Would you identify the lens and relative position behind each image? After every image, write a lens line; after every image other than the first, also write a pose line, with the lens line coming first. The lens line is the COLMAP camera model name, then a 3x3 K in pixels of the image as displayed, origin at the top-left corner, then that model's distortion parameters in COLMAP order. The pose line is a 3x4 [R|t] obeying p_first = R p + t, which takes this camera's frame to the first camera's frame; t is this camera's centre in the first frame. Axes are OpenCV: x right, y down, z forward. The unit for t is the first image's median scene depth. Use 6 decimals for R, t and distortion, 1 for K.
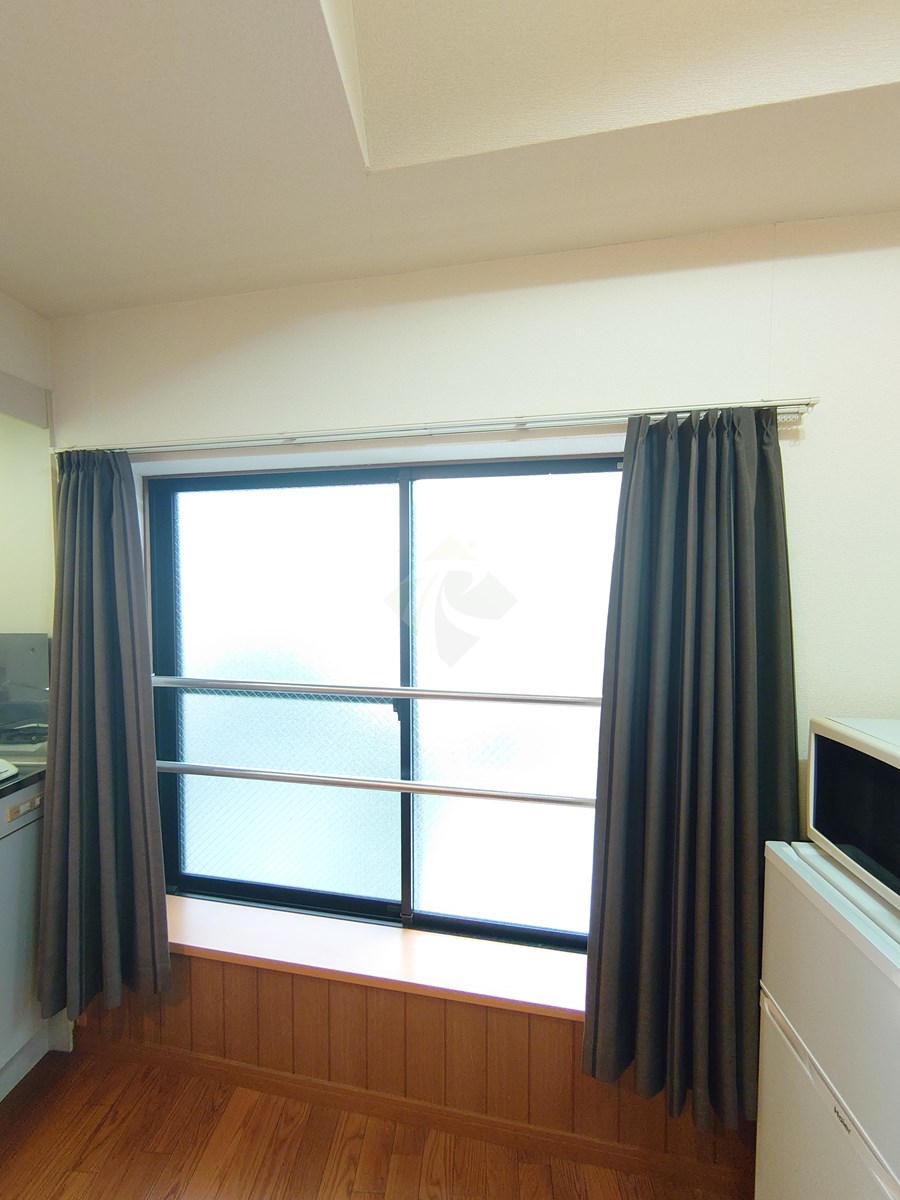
lens RADIAL K [[519.2, 0, 449.7], [0, 519.2, 606.5], [0, 0, 1]] dist [0.001474, -0.000222]
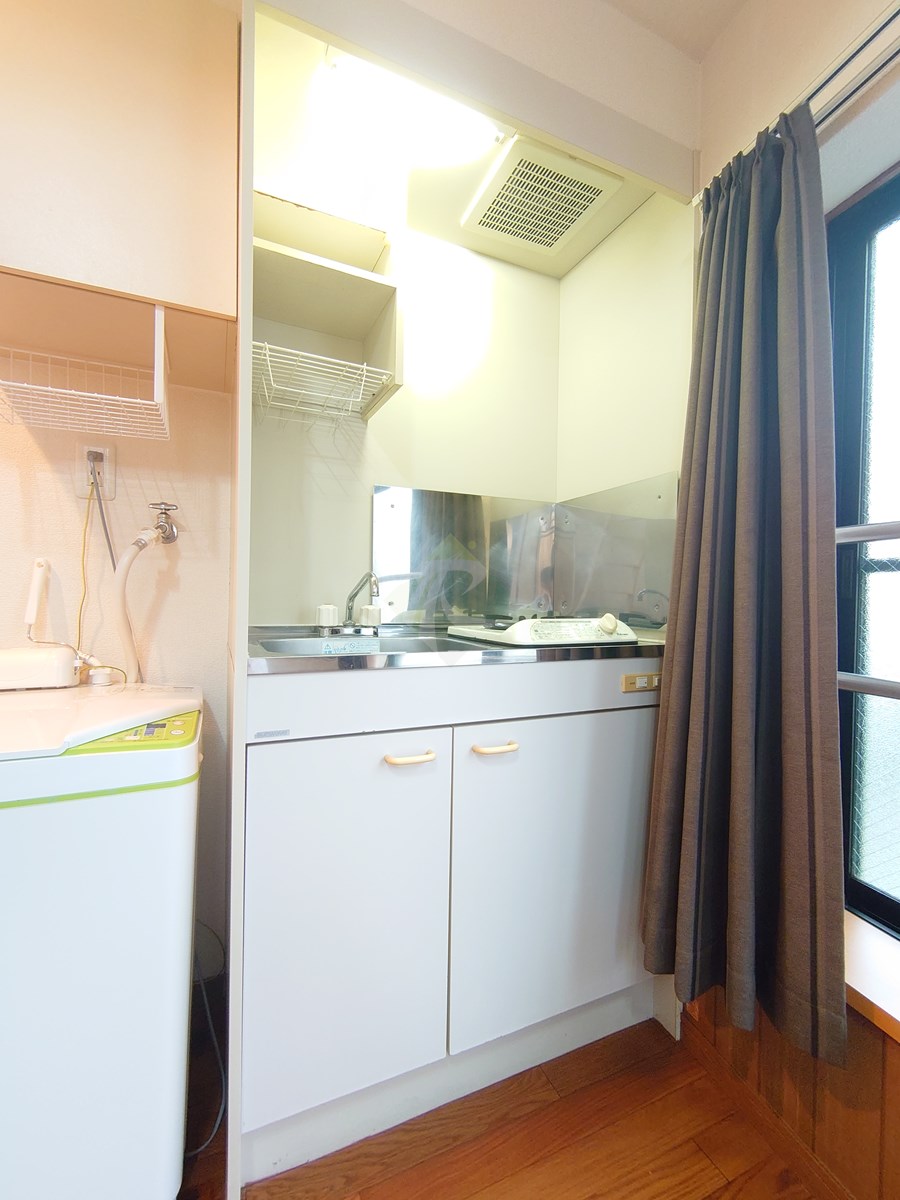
lens RADIAL K [[519.2, 0, 443.3], [0, 519.2, 596.7], [0, 0, 1]] dist [0.001474, -0.000222]
pose [[0.461765, 0.016051, -0.886857, -0.268595], [-0.056040, 0.998367, -0.011110, 0.288528], [0.885230, 0.054830, 0.461911, 0.374228]]
